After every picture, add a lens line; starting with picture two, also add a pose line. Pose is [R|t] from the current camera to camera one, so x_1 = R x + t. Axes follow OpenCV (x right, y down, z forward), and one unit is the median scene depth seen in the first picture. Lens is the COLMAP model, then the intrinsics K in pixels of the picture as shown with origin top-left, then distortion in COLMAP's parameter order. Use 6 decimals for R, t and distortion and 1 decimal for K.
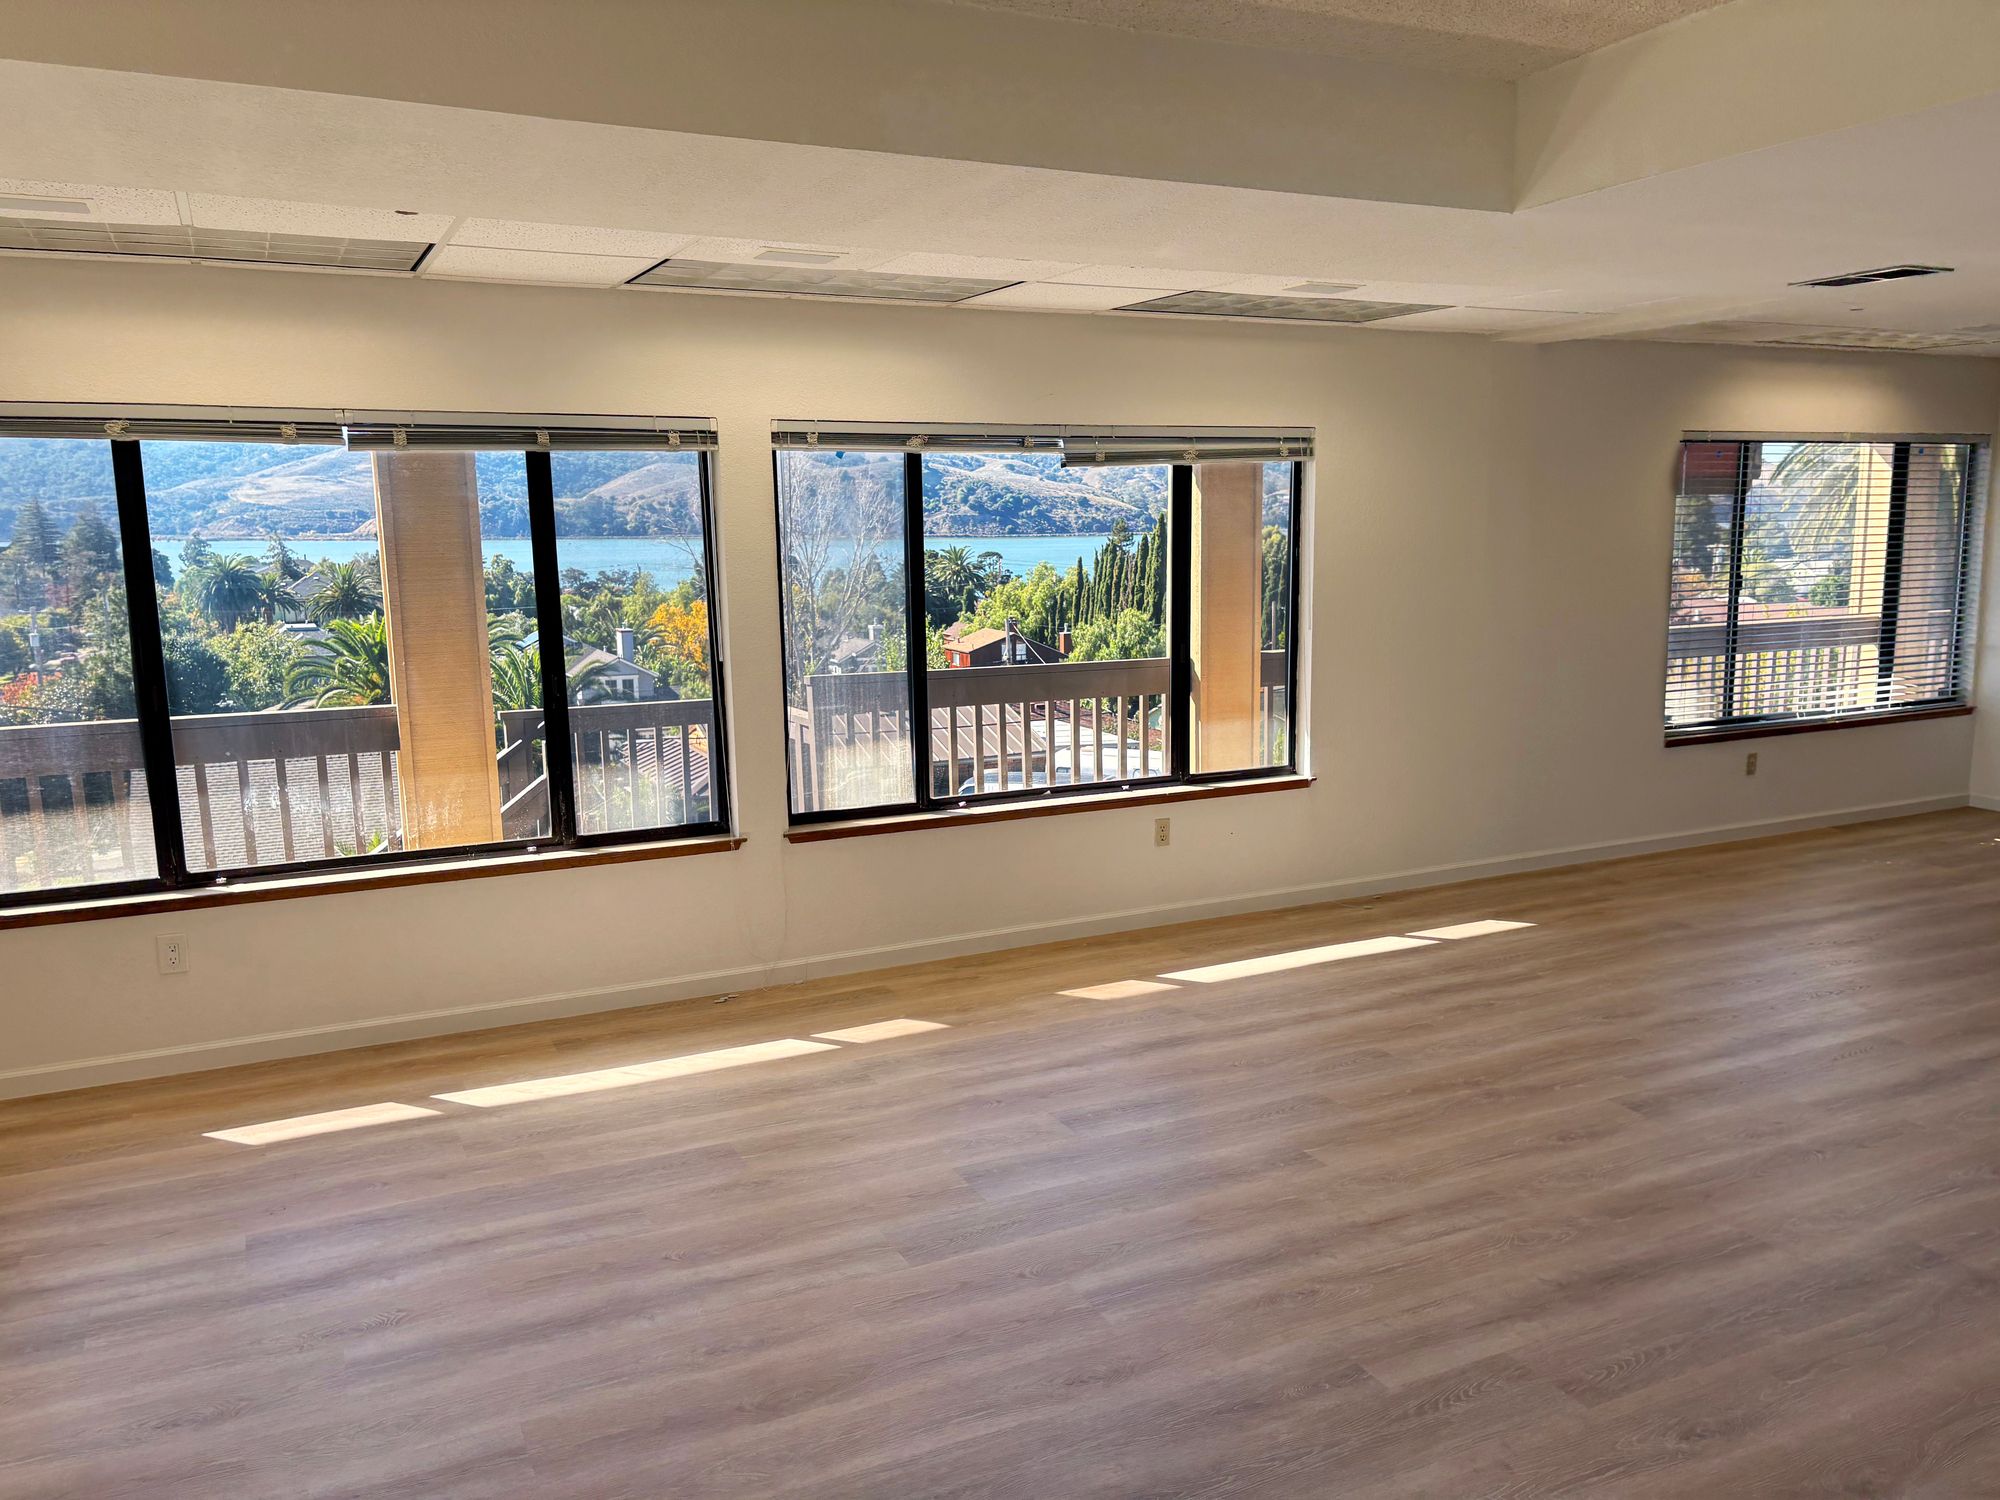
lens RADIAL K [[1494.0, 0, 974.7], [0, 1494.0, 776.7], [0, 0, 1]] dist [0.045956, -0.038655]
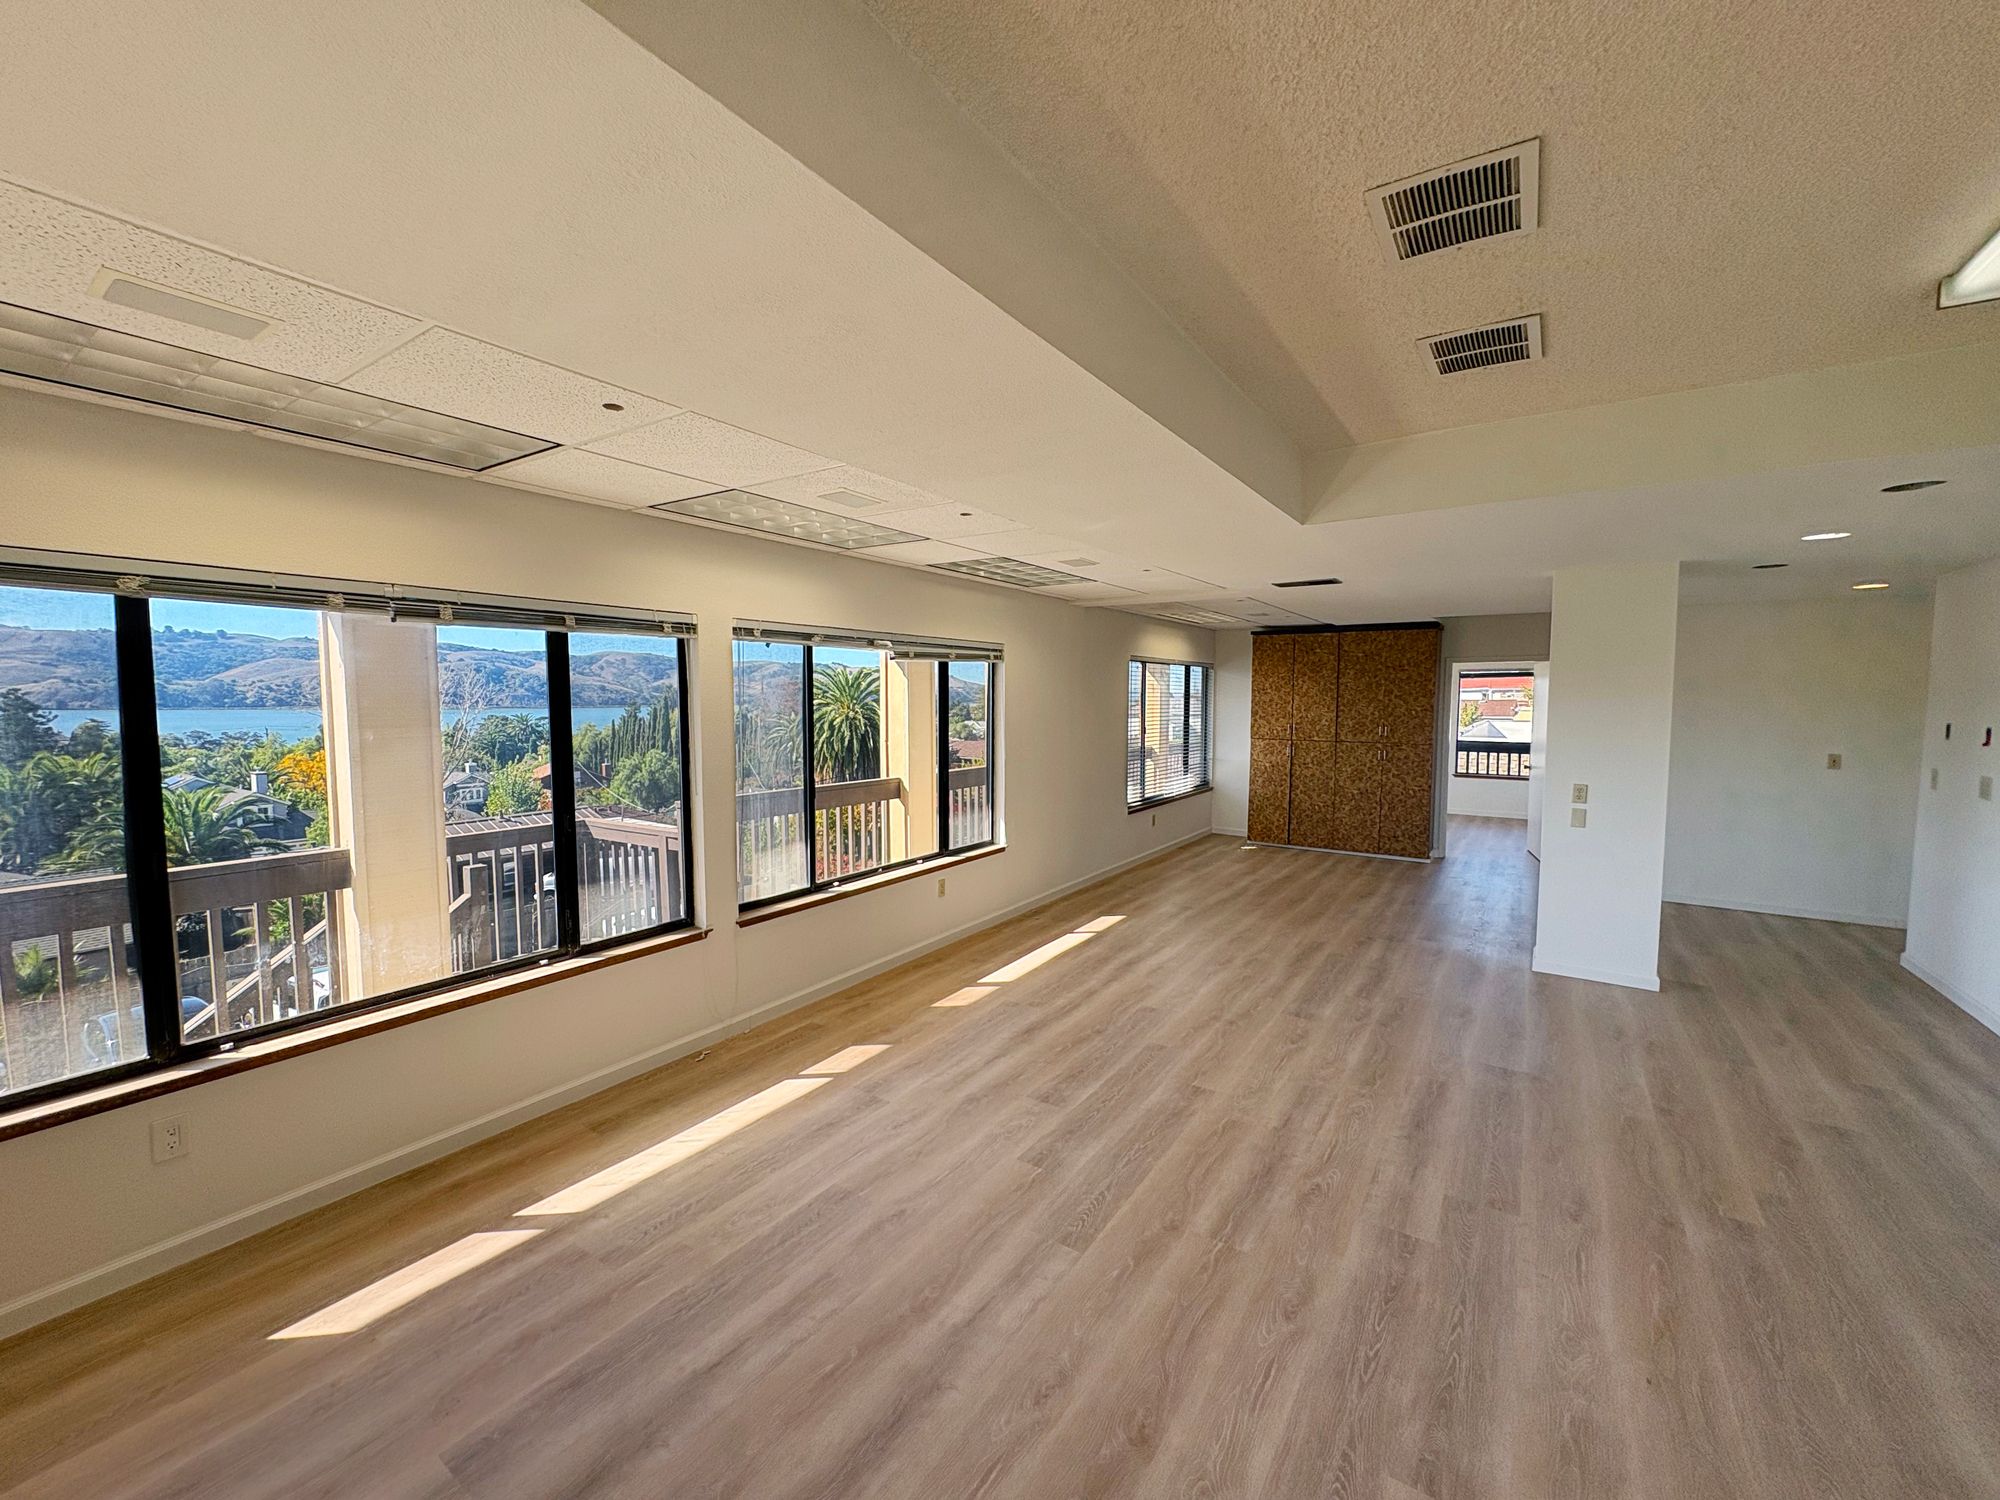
lens RADIAL K [[799.1, 0, 989.9], [0, 799.1, 756.3], [0, 0, 1]] dist [-0.001568, 0.000747]
pose [[0.865502, -0.025635, 0.500249, -0.291935], [0.075474, 0.993962, -0.079647, -0.035370], [-0.495186, 0.106690, 0.862211, 0.258962]]
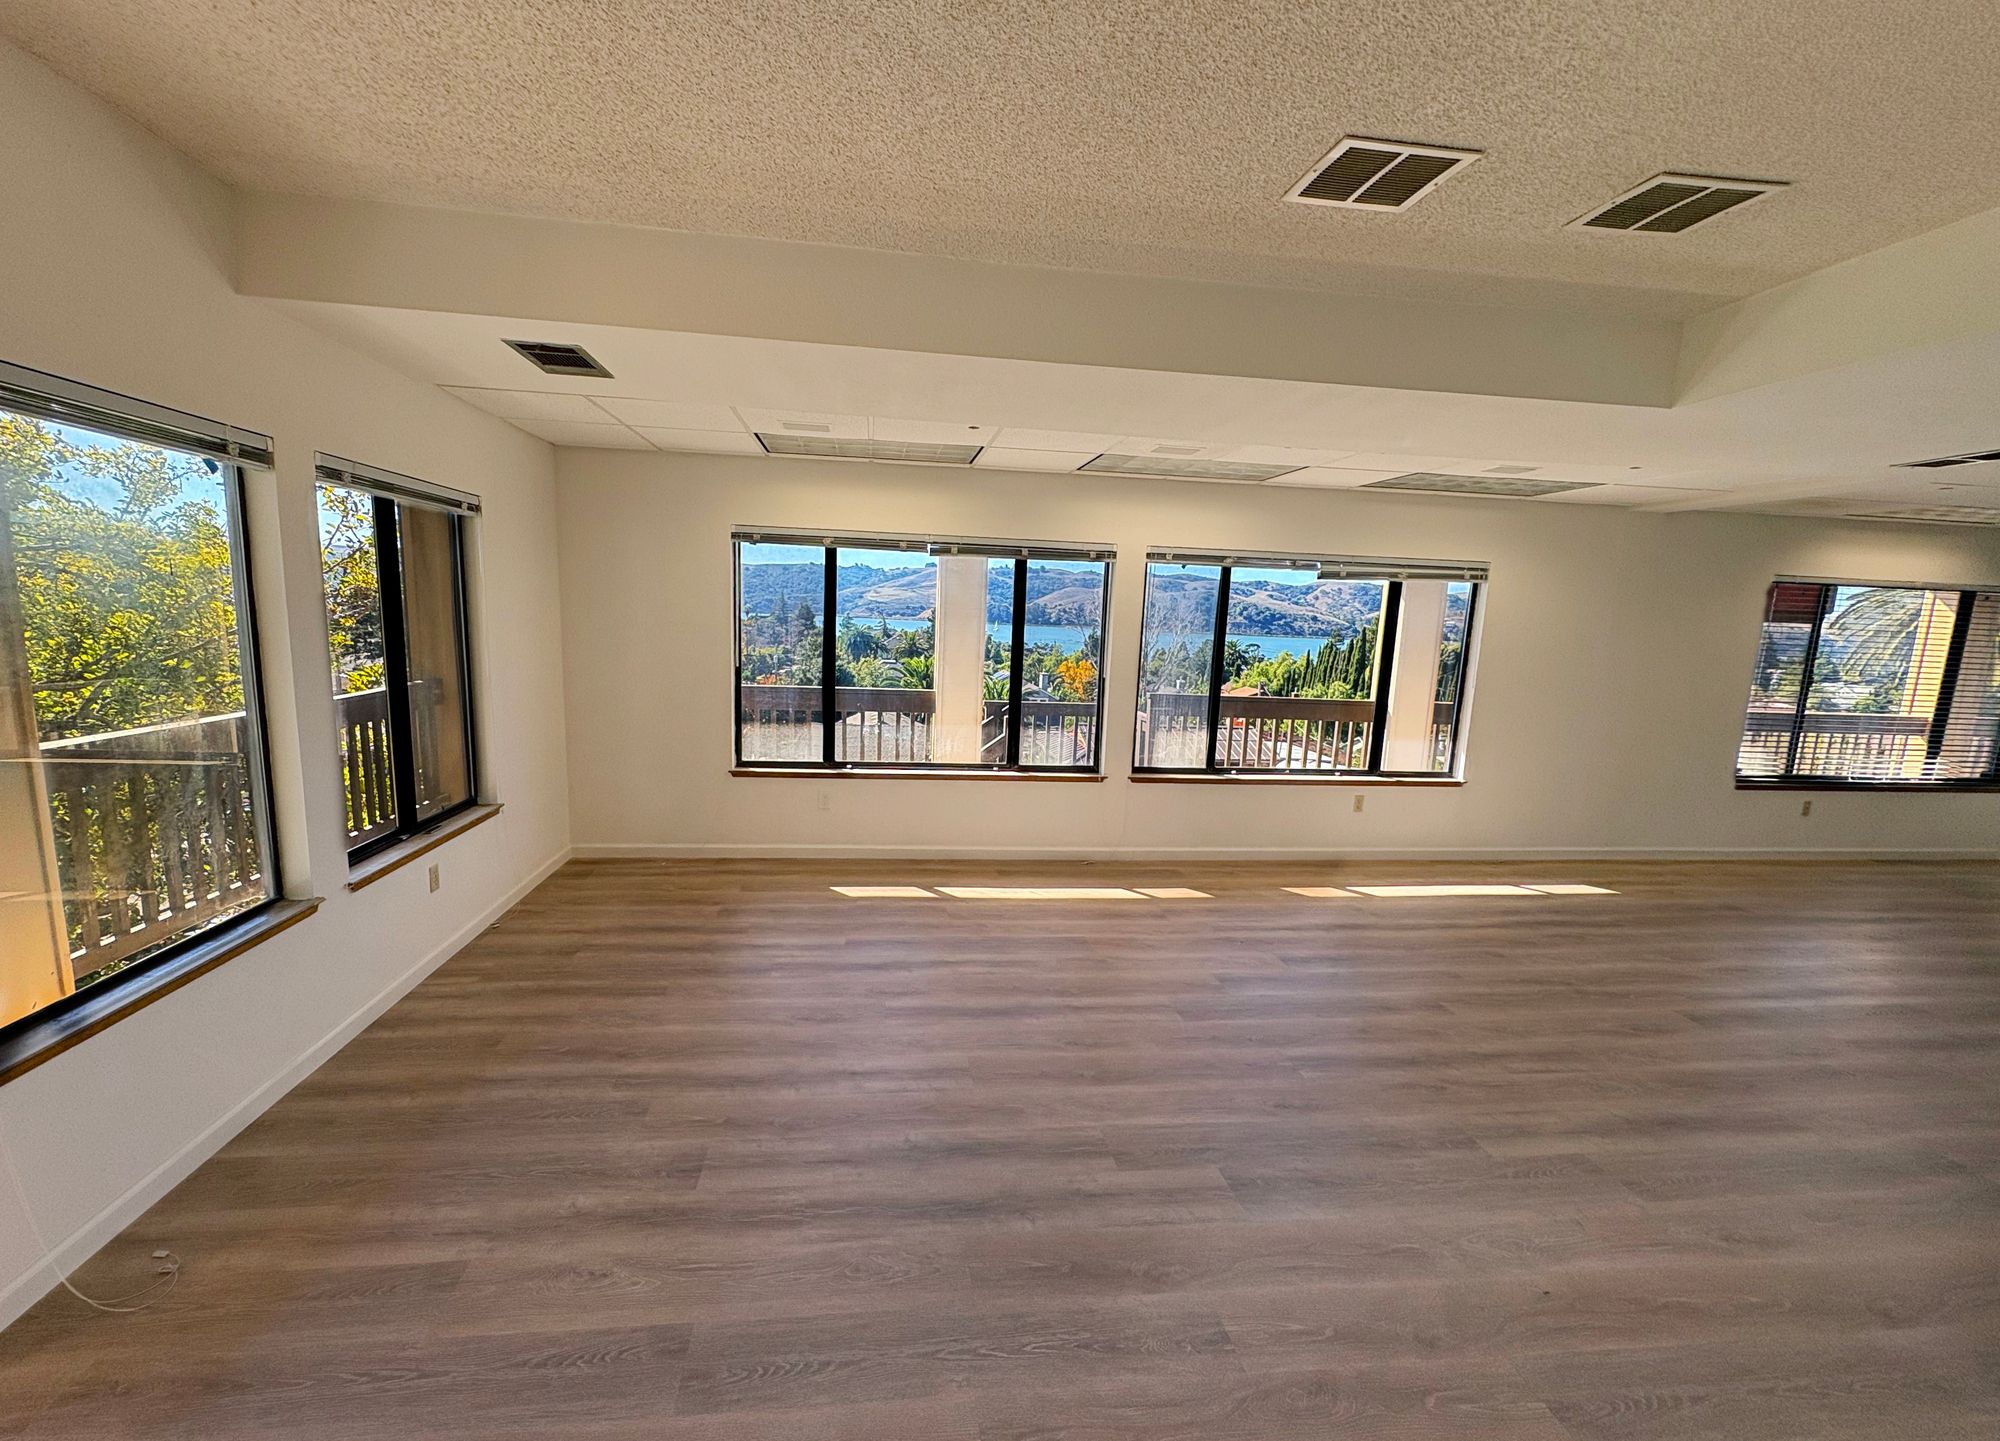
lens RADIAL K [[810.3, 0, 959.5], [0, 810.3, 756.8], [0, 0, 1]] dist [-0.002171, 0.000146]
pose [[0.943031, 0.102910, -0.316389, -0.014217], [-0.103234, 0.994532, 0.015784, 0.020479], [0.316283, 0.017777, 0.948498, 0.011139]]
